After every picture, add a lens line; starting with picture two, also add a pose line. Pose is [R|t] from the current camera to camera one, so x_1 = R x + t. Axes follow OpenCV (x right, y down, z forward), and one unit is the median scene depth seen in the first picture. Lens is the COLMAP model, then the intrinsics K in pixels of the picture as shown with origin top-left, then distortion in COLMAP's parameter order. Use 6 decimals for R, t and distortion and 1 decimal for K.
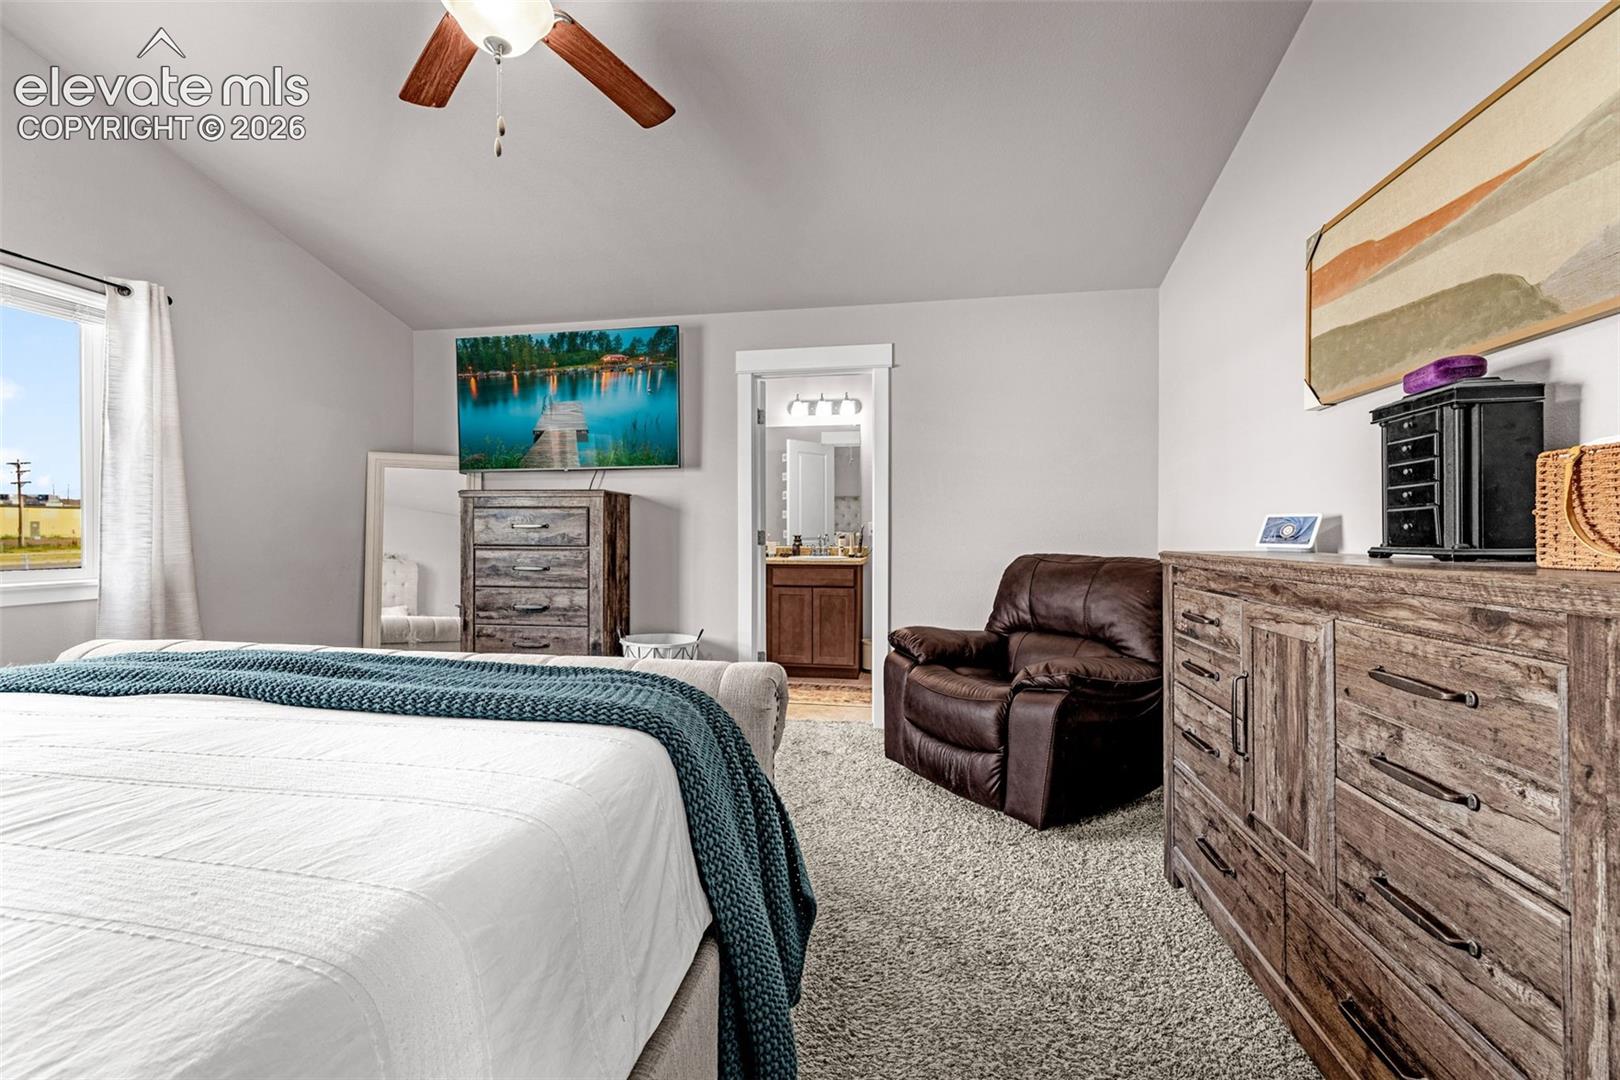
lens RADIAL K [[685.1, 0, 796.2], [0, 685.1, 536.8], [0, 0, 1]] dist [0.000724, 0.000111]
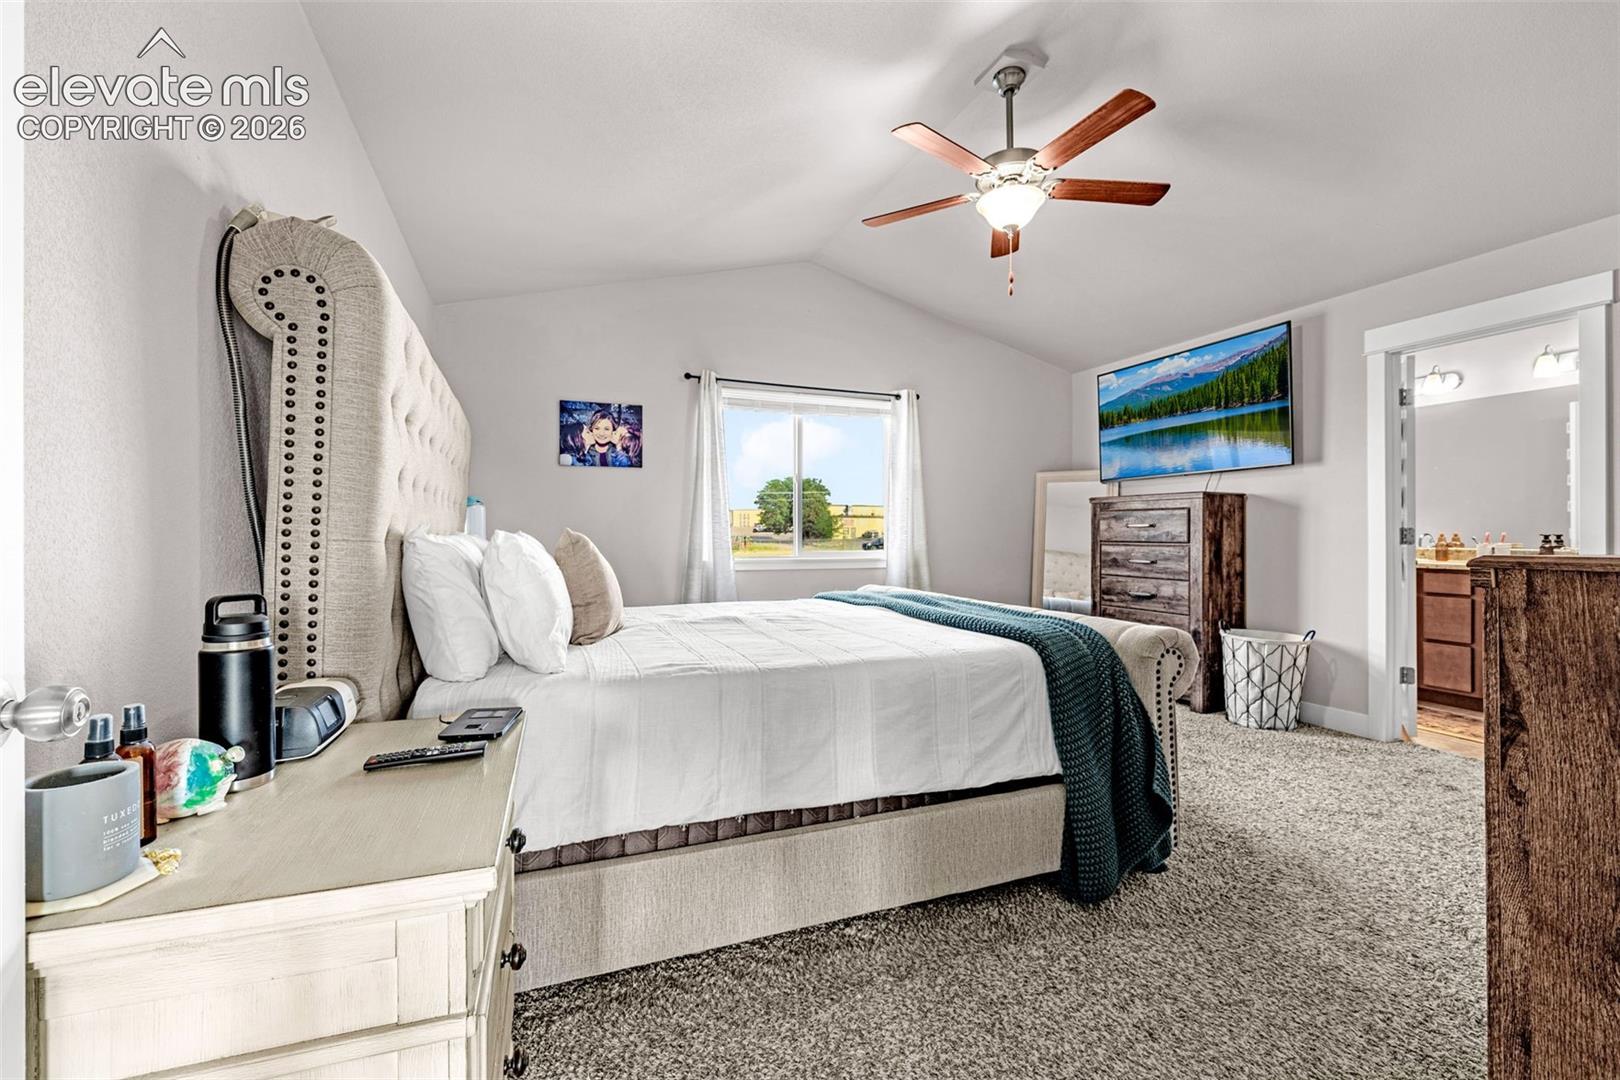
lens RADIAL K [[685.1, 0, 802.3], [0, 685.1, 535.7], [0, 0, 1]] dist [0.000724, 0.000111]
pose [[0.529908, 0.001662, -0.848054, 0.411992], [-0.005795, 0.999982, -0.001661, 0.009934], [0.848036, 0.005795, 0.529908, -0.164271]]
